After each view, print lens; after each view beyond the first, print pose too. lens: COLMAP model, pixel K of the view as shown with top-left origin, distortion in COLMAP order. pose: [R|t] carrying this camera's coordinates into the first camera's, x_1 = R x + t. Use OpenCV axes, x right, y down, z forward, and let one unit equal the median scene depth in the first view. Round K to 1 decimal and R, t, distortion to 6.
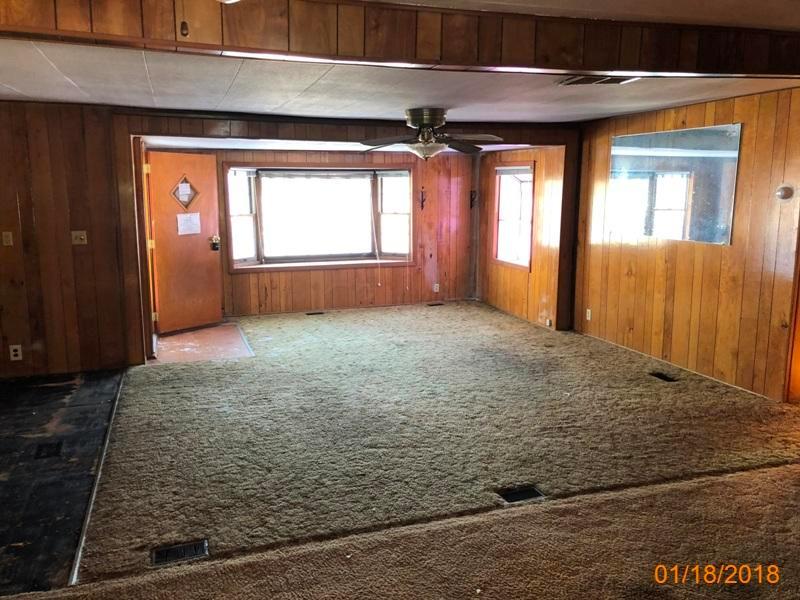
lens RADIAL K [[651.5, 0, 399.2], [0, 651.5, 283.3], [0, 0, 1]] dist [0.083812, -0.125862]
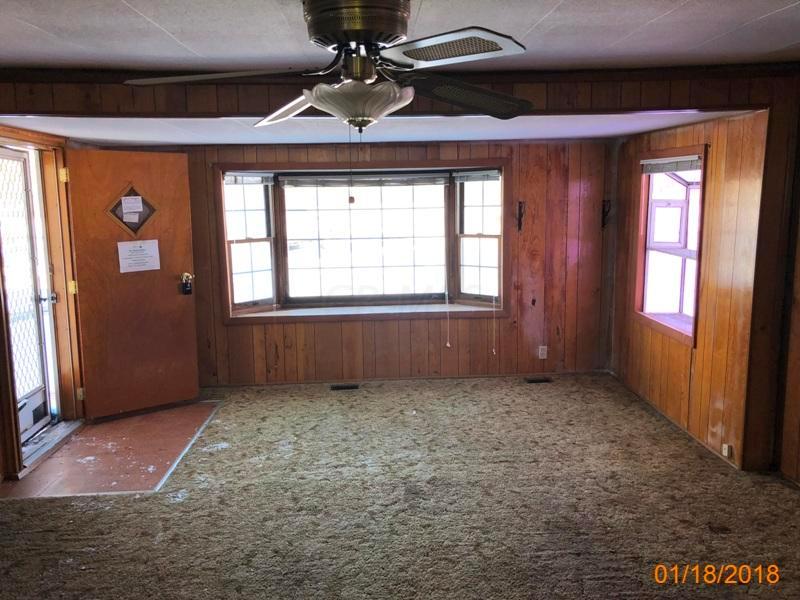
lens RADIAL K [[651.5, 0, 399.2], [0, 651.5, 283.3], [0, 0, 1]] dist [0.083812, -0.125862]
pose [[0.960867, 0.023185, -0.276040, 0.104683], [-0.026242, 0.999628, -0.007385, -0.055596], [0.275766, 0.014340, 0.961118, 0.366661]]
